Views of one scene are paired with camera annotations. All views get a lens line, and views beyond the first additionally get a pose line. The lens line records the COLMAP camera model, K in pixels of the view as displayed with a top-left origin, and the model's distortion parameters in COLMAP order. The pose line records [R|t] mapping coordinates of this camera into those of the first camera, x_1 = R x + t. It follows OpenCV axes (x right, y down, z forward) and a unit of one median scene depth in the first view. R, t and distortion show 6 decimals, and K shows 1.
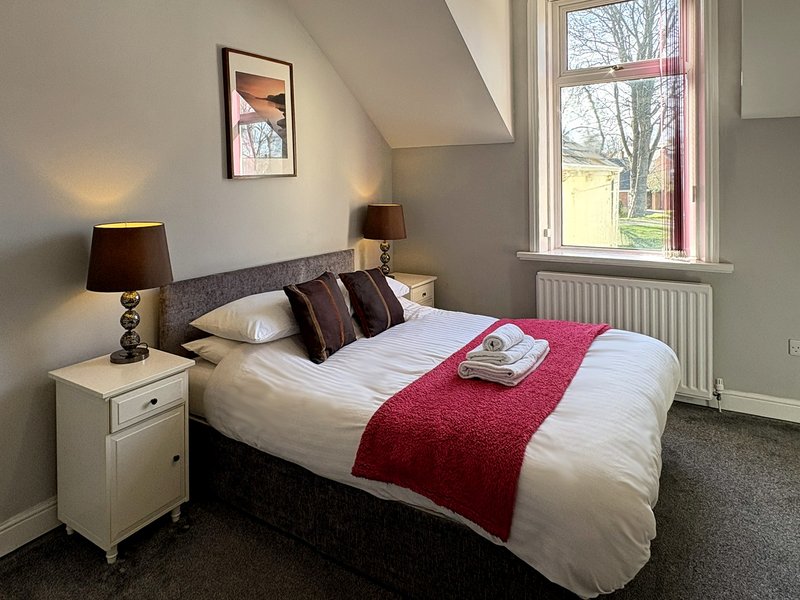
lens RADIAL K [[479.7, 0, 398.5], [0, 479.7, 282.1], [0, 0, 1]] dist [-0.000371, -0.000154]
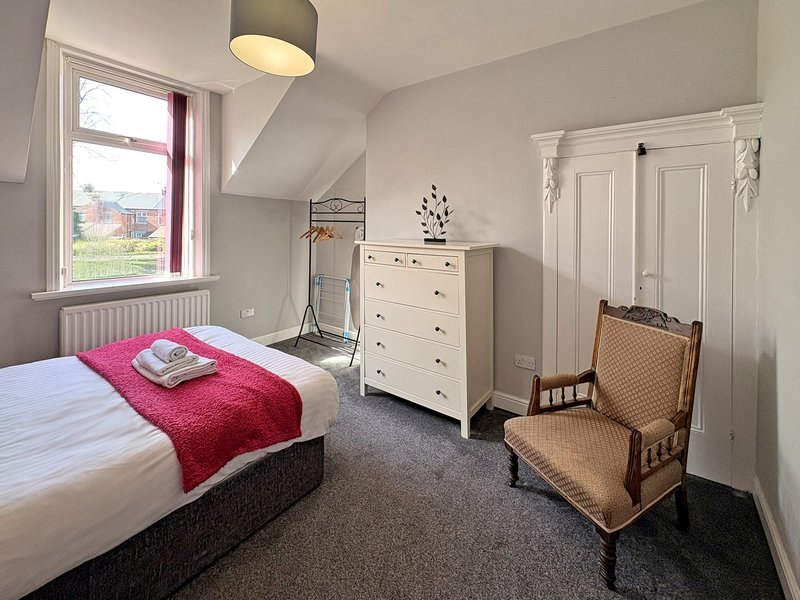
lens RADIAL K [[329.4, 0, 400.0], [0, 329.4, 300.0], [0, 0, 1]] dist [-0.009290, 0.000024]
pose [[0.099461, -0.196016, 0.975544, -0.412214], [0.176130, 0.968392, 0.176621, -0.043316], [-0.979329, 0.154256, 0.130842, 0.208498]]
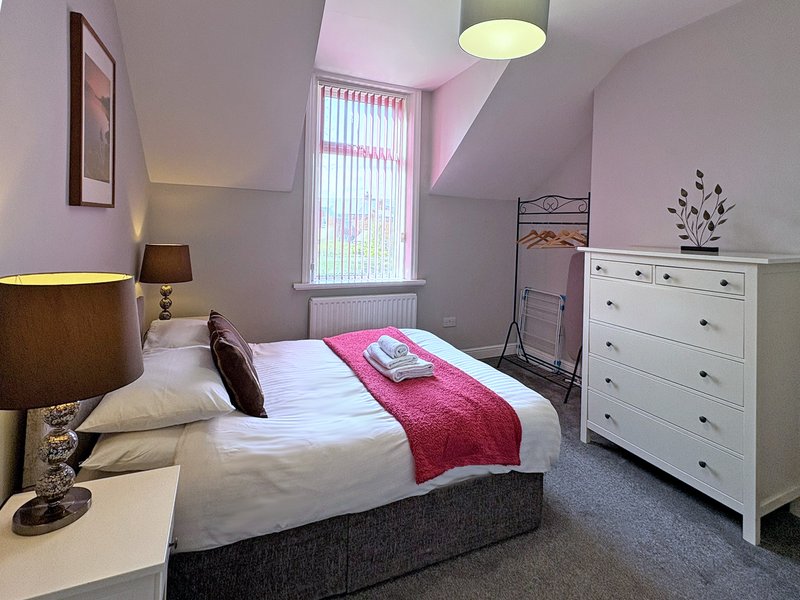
lens RADIAL K [[406.5, 0, 400.0], [0, 406.5, 300.0], [0, 0, 1]] dist [-0.001480, -0.001218]
pose [[0.567355, -0.116096, 0.815249, -0.498770], [0.136386, 0.989587, 0.046007, -0.042038], [-0.812101, 0.085086, 0.577281, 0.265867]]
